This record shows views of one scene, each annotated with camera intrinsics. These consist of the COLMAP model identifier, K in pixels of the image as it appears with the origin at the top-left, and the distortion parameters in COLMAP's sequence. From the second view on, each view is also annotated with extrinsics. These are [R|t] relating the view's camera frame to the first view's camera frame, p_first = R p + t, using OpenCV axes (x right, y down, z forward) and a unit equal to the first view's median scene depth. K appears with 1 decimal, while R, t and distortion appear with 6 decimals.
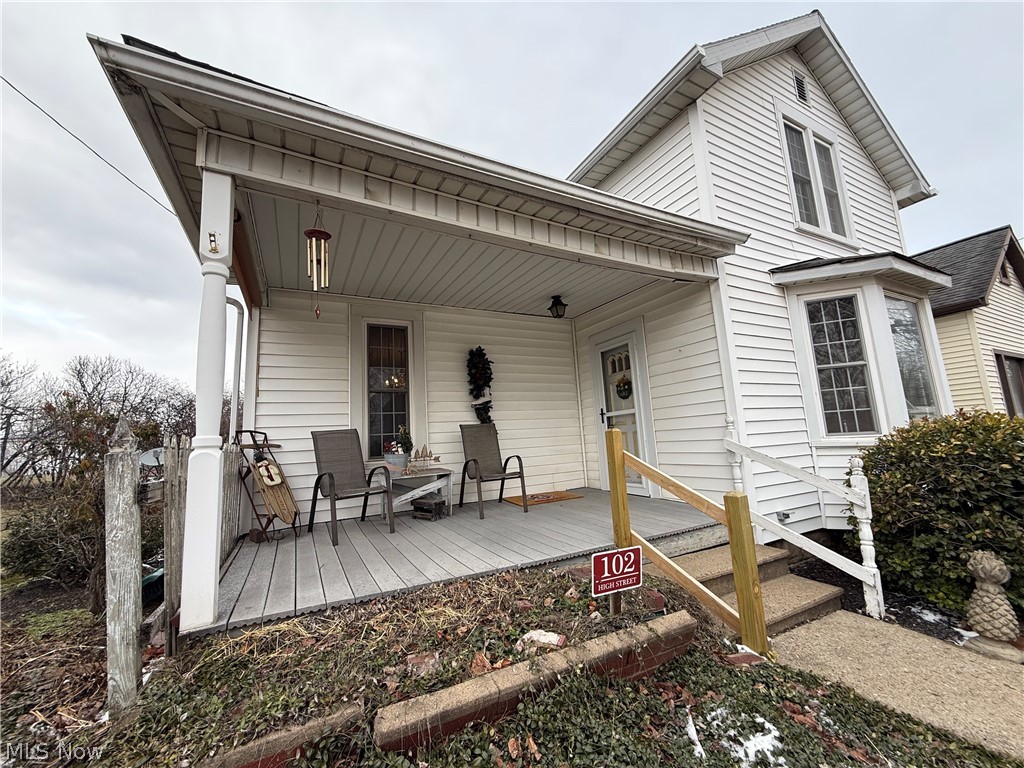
lens RADIAL K [[400.4, 0, 512.0], [0, 400.4, 384.0], [0, 0, 1]] dist [-0.000100, 0.000010]
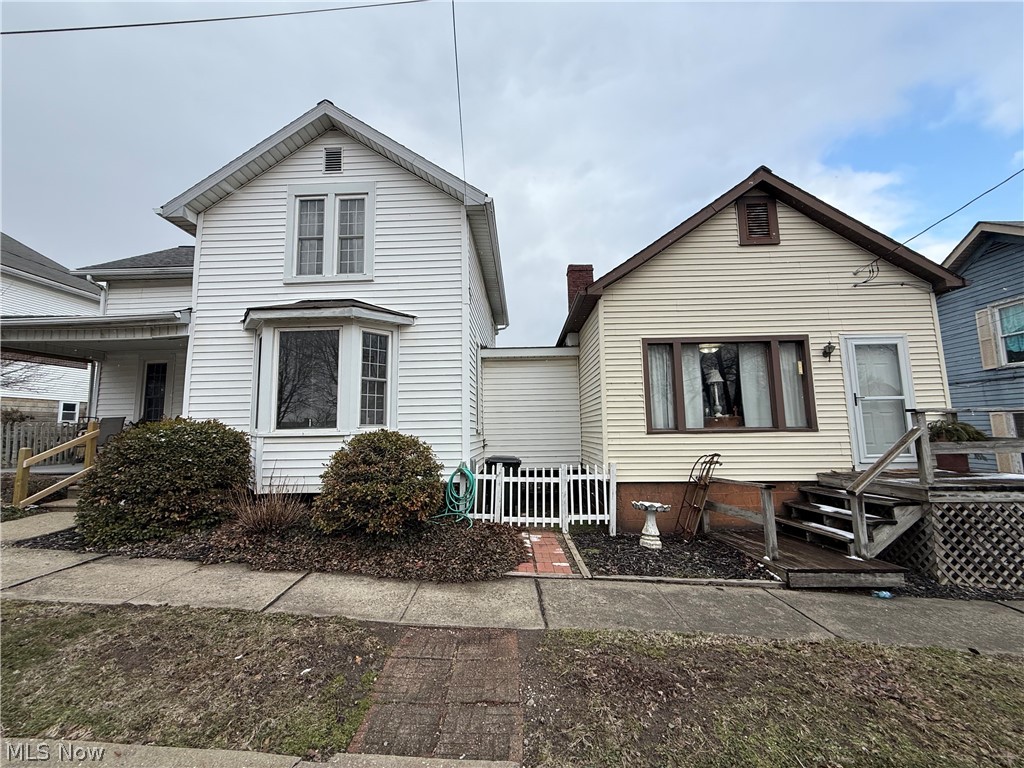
lens RADIAL K [[400.4, 0, 512.0], [0, 400.4, 384.0], [0, 0, 1]] dist [-0.000100, 0.000010]
pose [[0.870835, -0.014756, -0.491354, 2.342856], [0.040534, 0.998301, 0.041858, -0.062363], [0.489901, -0.056368, 0.869954, 0.149224]]
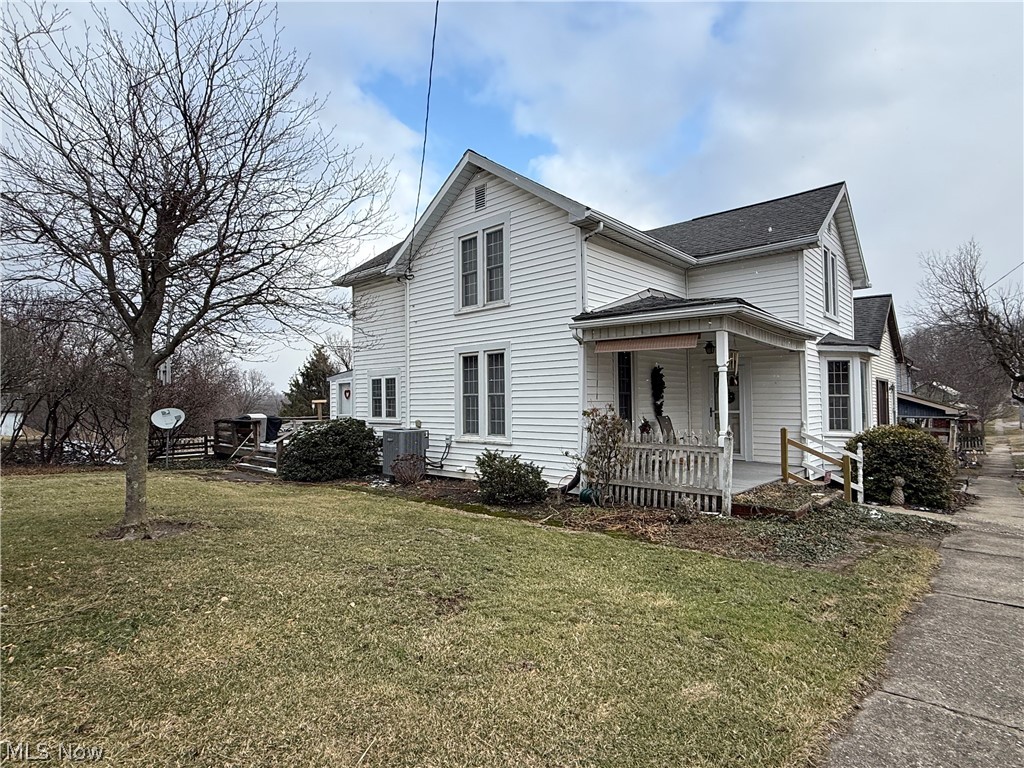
lens RADIAL K [[520.1, 0, 512.0], [0, 520.1, 384.0], [0, 0, 1]] dist [0.000840, 0.000280]
pose [[0.939687, 0.061005, 0.336550, -1.524711], [-0.093955, 0.992153, 0.082489, -0.161114], [-0.328877, -0.109135, 0.938046, -0.849707]]
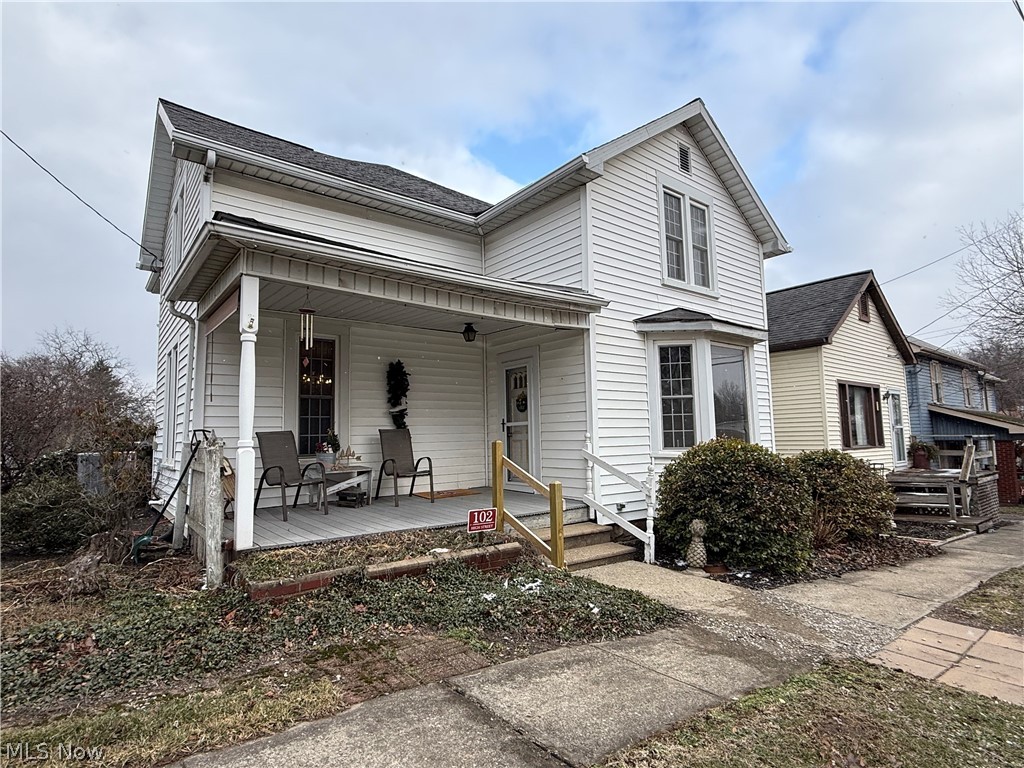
lens RADIAL K [[525.3, 0, 512.0], [0, 525.3, 384.0], [0, 0, 1]] dist [-0.003563, -0.000399]
pose [[0.982857, 0.054233, 0.176213, -0.028970], [-0.060560, 0.997692, 0.030725, -0.108234], [-0.174140, -0.040870, 0.983872, -0.606474]]
